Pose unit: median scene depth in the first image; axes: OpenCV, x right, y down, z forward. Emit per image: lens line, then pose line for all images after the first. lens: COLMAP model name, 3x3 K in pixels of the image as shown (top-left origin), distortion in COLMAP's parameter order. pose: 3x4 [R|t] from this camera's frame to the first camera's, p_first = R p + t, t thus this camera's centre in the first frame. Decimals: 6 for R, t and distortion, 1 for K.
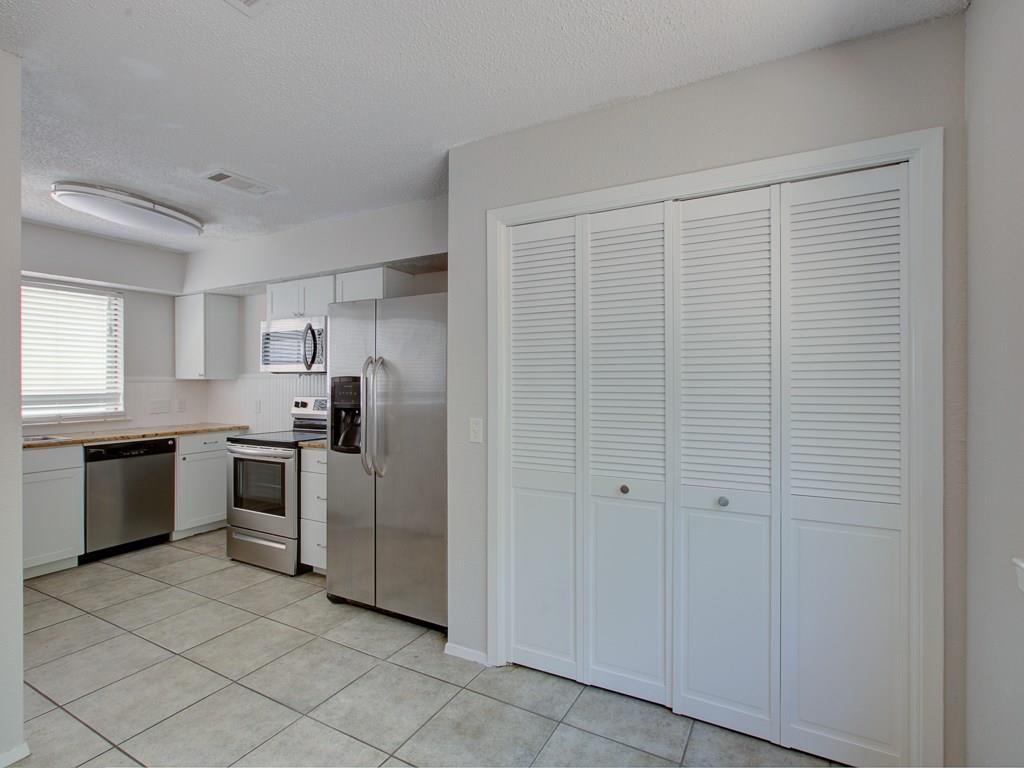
lens RADIAL K [[511.0, 0, 511.8], [0, 511.0, 382.8], [0, 0, 1]] dist [-0.008022, 0.003202]
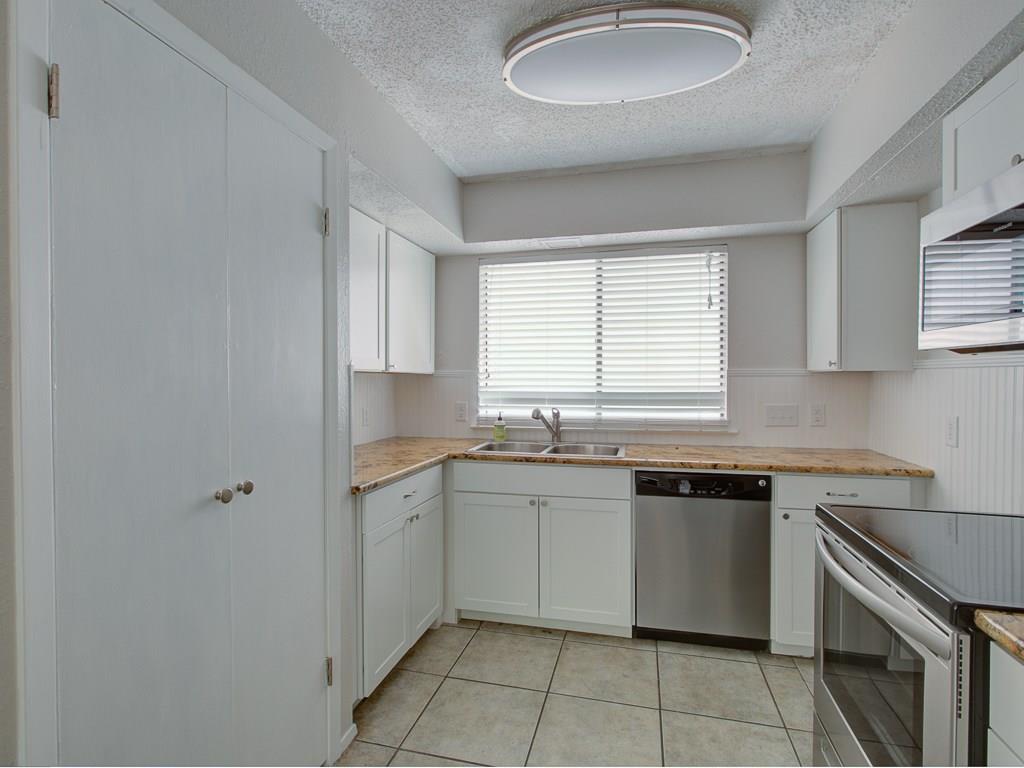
lens RADIAL K [[512.9, 0, 515.3], [0, 512.9, 382.0], [0, 0, 1]] dist [-0.005614, 0.002676]
pose [[0.253775, 0.011210, -0.967198, -0.210712], [-0.000197, 0.999933, 0.011537, -0.001770], [0.967263, -0.002737, 0.253760, 0.654170]]
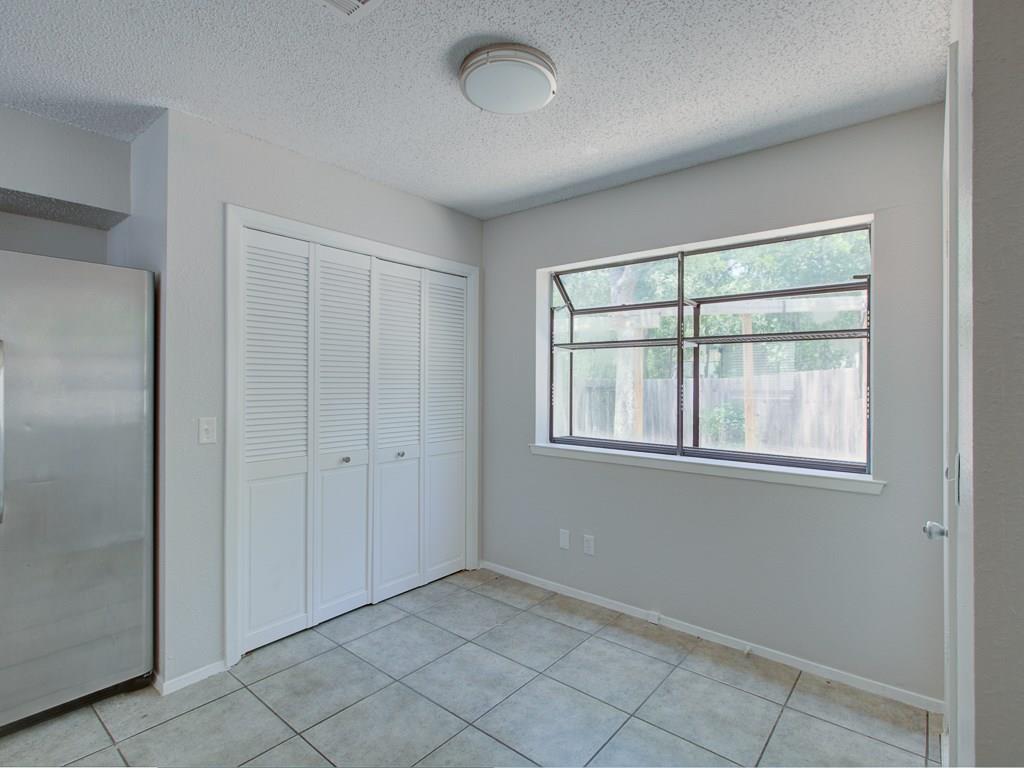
lens RADIAL K [[512.9, 0, 515.3], [0, 512.9, 382.0], [0, 0, 1]] dist [-0.005614, 0.002676]
pose [[0.182994, 0.000943, 0.983114, -0.576181], [-0.003326, 0.999994, -0.000340, 0.001269], [-0.983108, -0.003208, 0.182996, 0.176570]]
